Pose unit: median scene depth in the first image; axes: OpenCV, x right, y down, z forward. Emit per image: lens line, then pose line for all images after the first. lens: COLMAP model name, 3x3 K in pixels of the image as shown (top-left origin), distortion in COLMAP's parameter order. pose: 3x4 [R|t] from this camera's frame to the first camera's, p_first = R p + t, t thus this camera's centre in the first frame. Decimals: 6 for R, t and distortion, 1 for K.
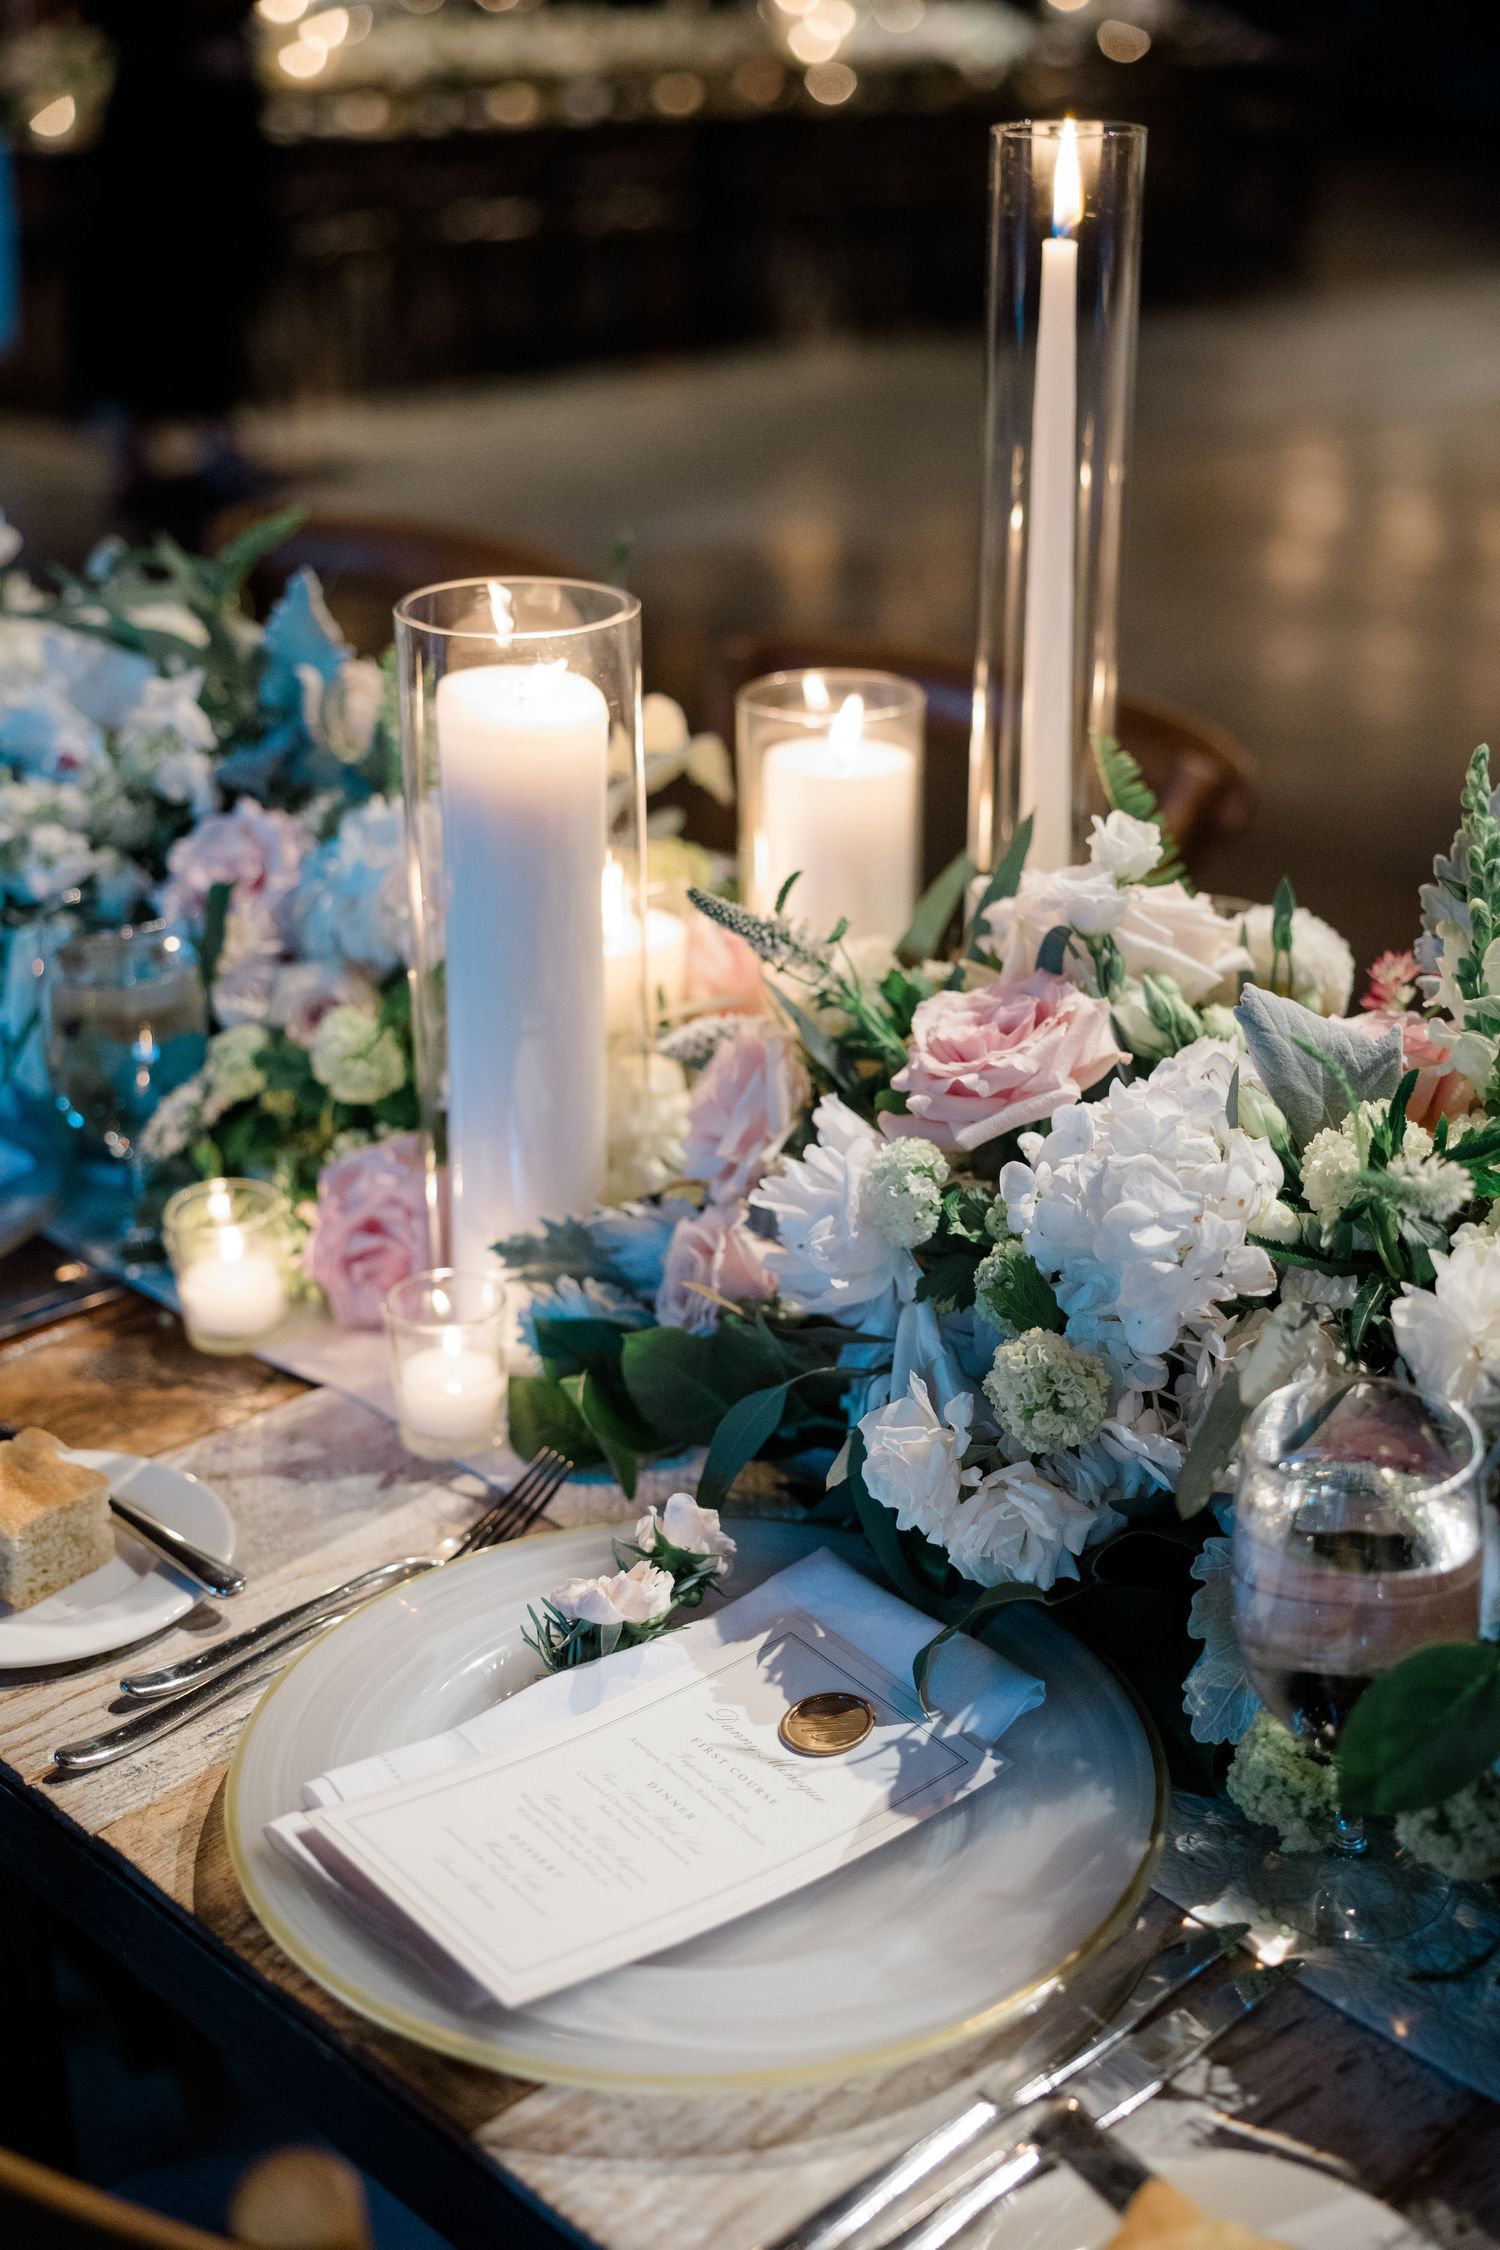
lens RADIAL K [[3055.6, 0, 750.0], [0, 3055.6, 1125.0], [0, 0, 1]] dist [0.080205, -0.036579]
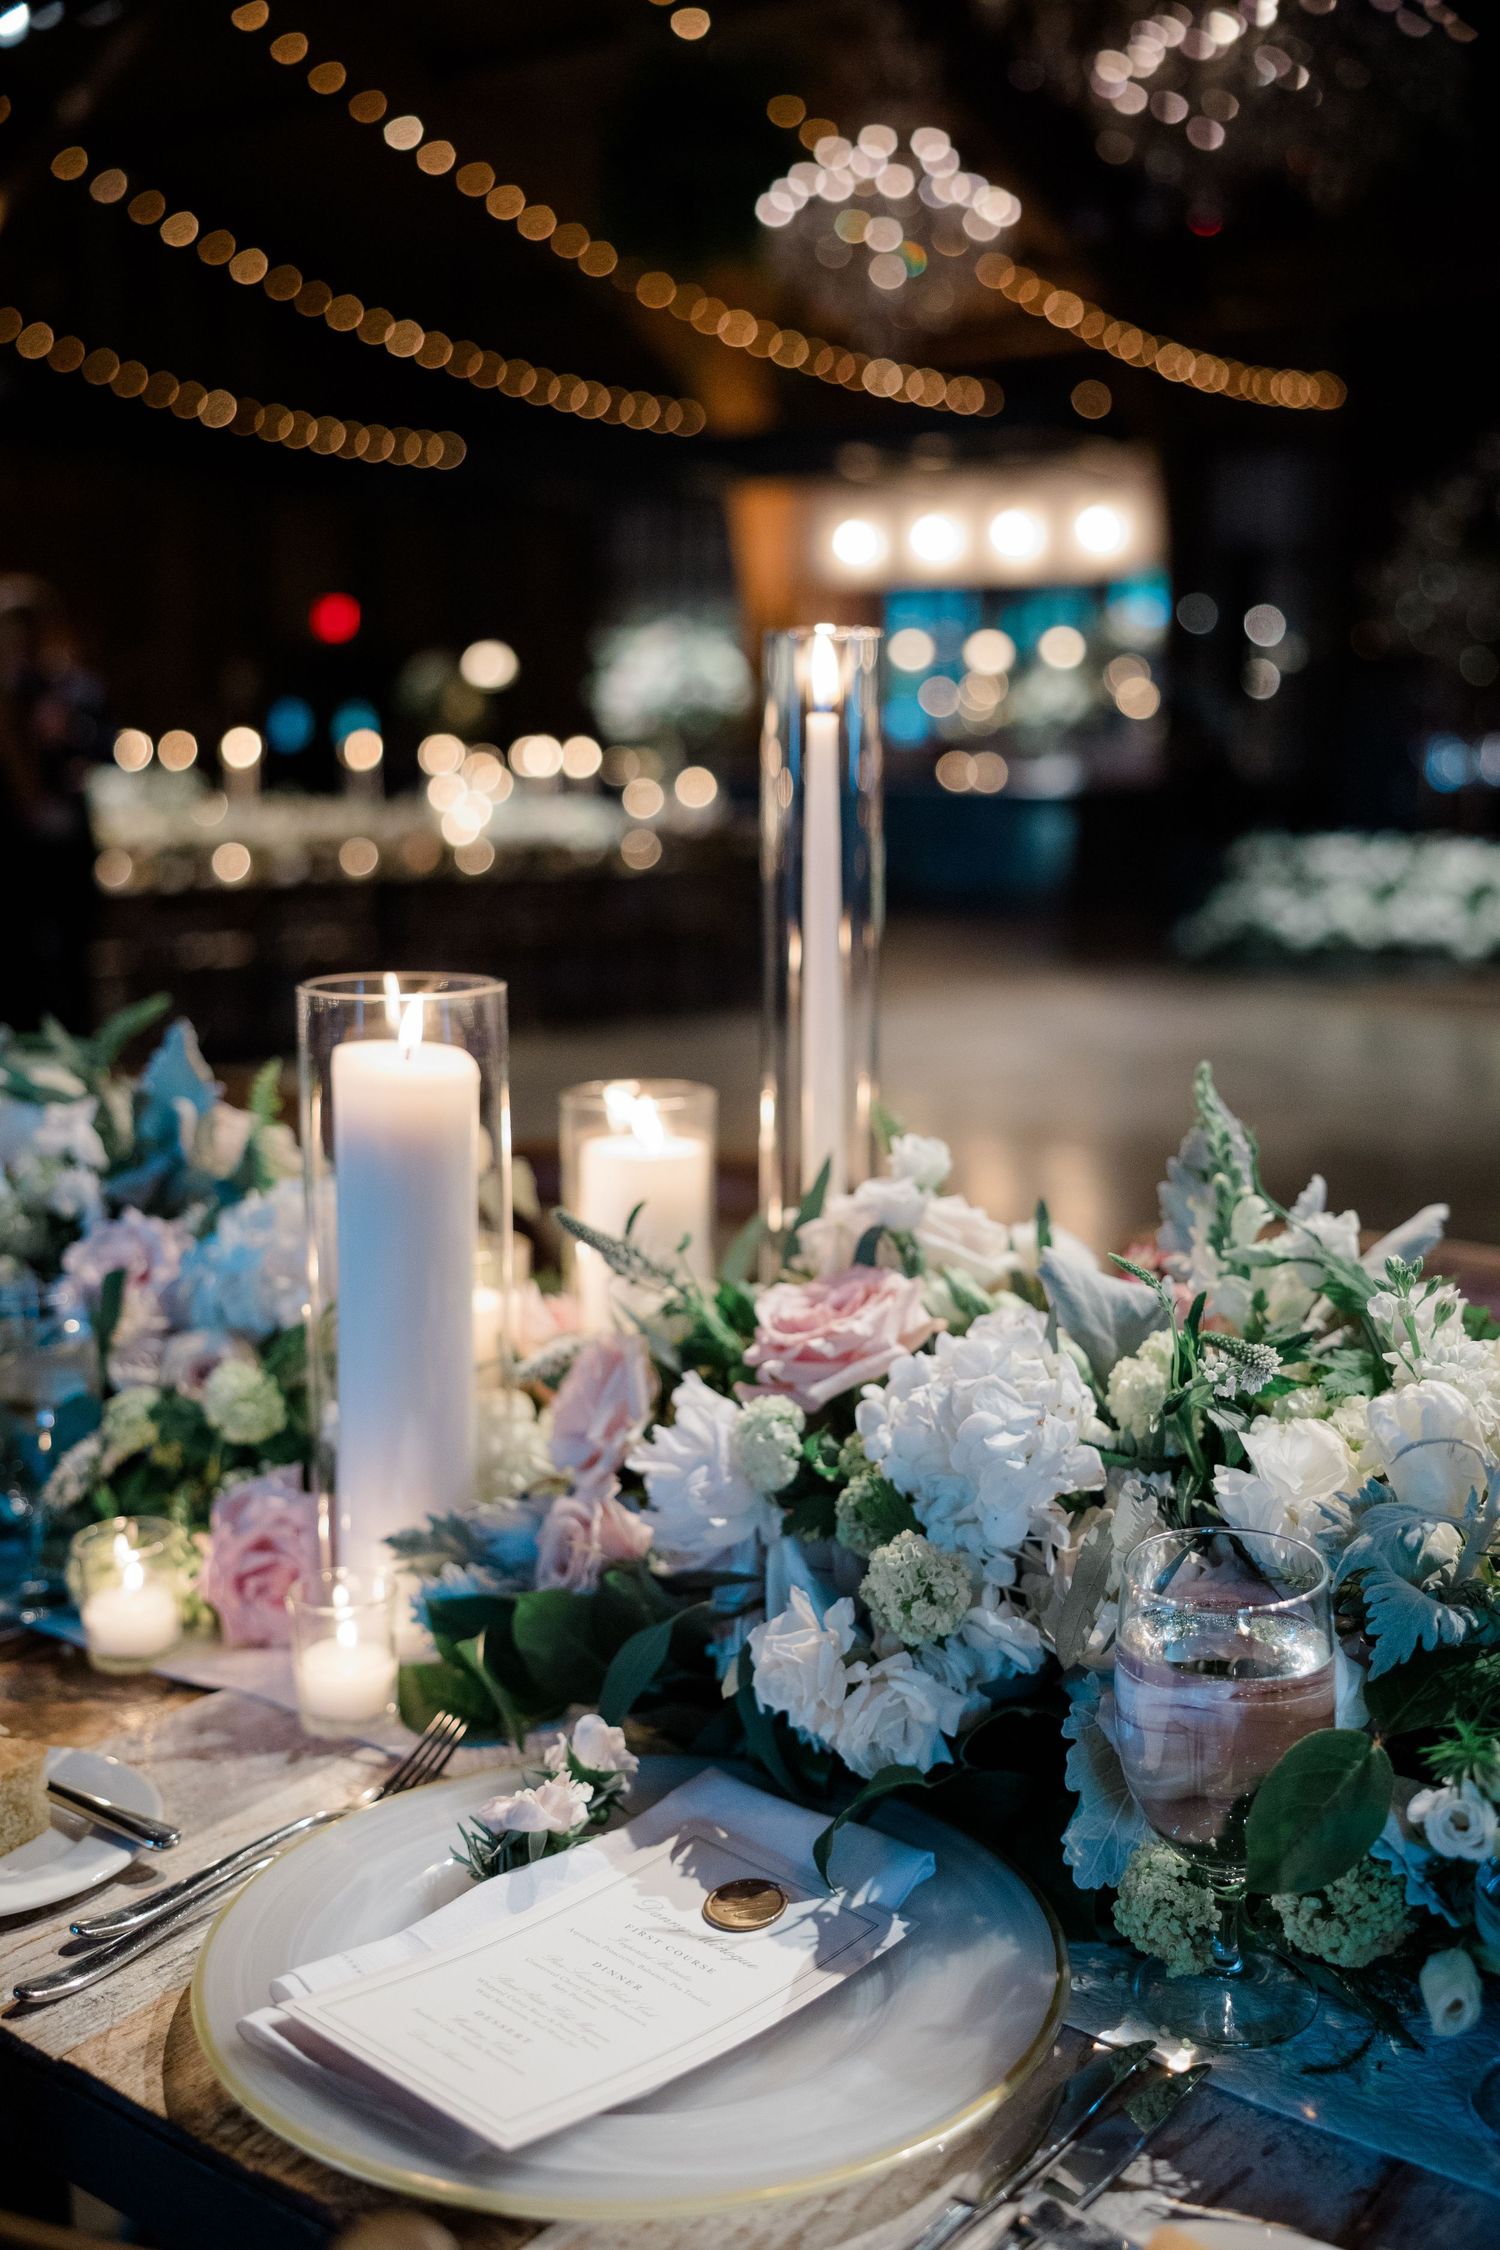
lens RADIAL K [[2394.8, 0, 750.0], [0, 2394.8, 1125.0], [0, 0, 1]] dist [-0.006619, 0.047733]
pose [[0.987146, -0.019059, 0.158683, -0.100801], [0.057418, 0.968869, -0.240826, 0.127883], [-0.149153, 0.246841, 0.957509, 0.108483]]
